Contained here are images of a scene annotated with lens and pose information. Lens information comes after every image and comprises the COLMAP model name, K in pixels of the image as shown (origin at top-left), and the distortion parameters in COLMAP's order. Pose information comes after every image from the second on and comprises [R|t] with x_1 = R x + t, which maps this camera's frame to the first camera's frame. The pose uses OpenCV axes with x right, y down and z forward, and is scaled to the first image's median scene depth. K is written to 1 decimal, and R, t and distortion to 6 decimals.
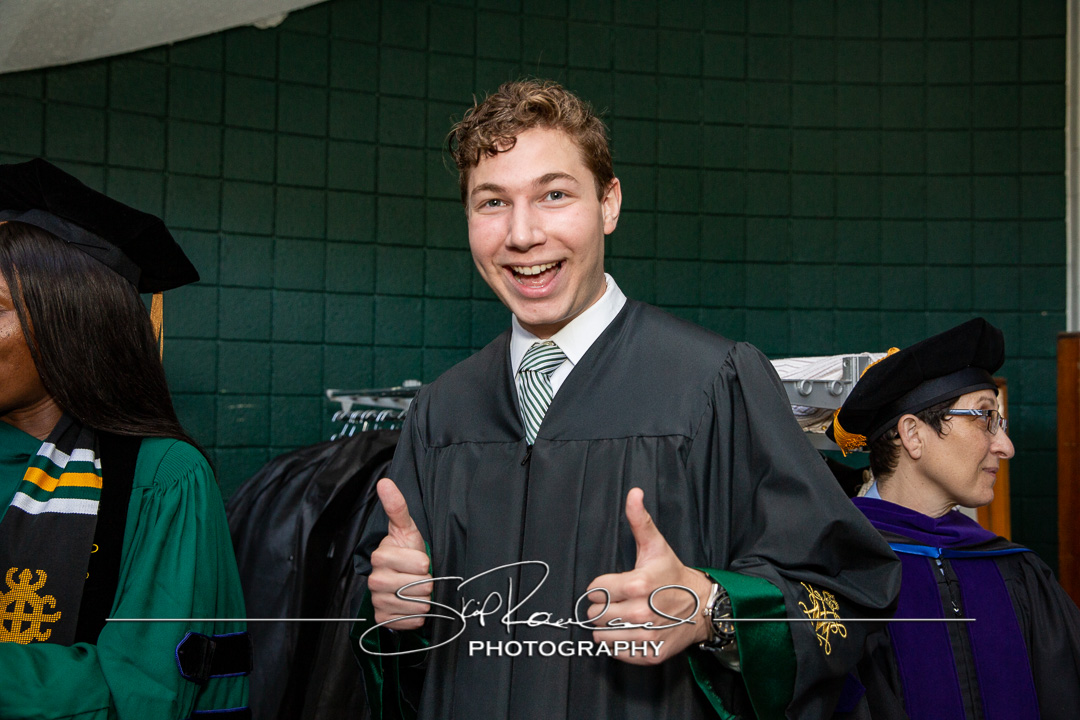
lens RADIAL K [[1015.3, 0, 540.0], [0, 1015.3, 360.0], [0, 0, 1]] dist [0.010038, 0.003566]
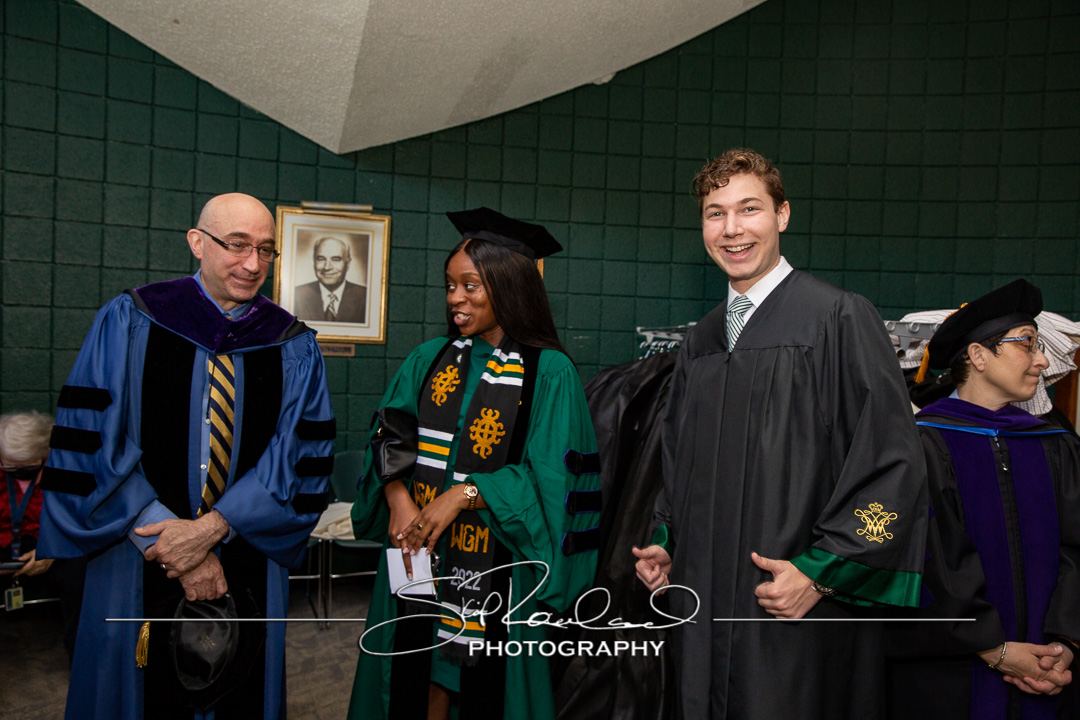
lens RADIAL K [[783.2, 0, 535.5], [0, 783.2, 363.2], [0, 0, 1]] dist [-0.127759, 0.129398]
pose [[0.942194, 0.034141, -0.333325, 0.033283], [-0.013145, 0.997796, 0.065045, 0.008996], [0.334811, -0.056904, 0.940566, -0.129153]]
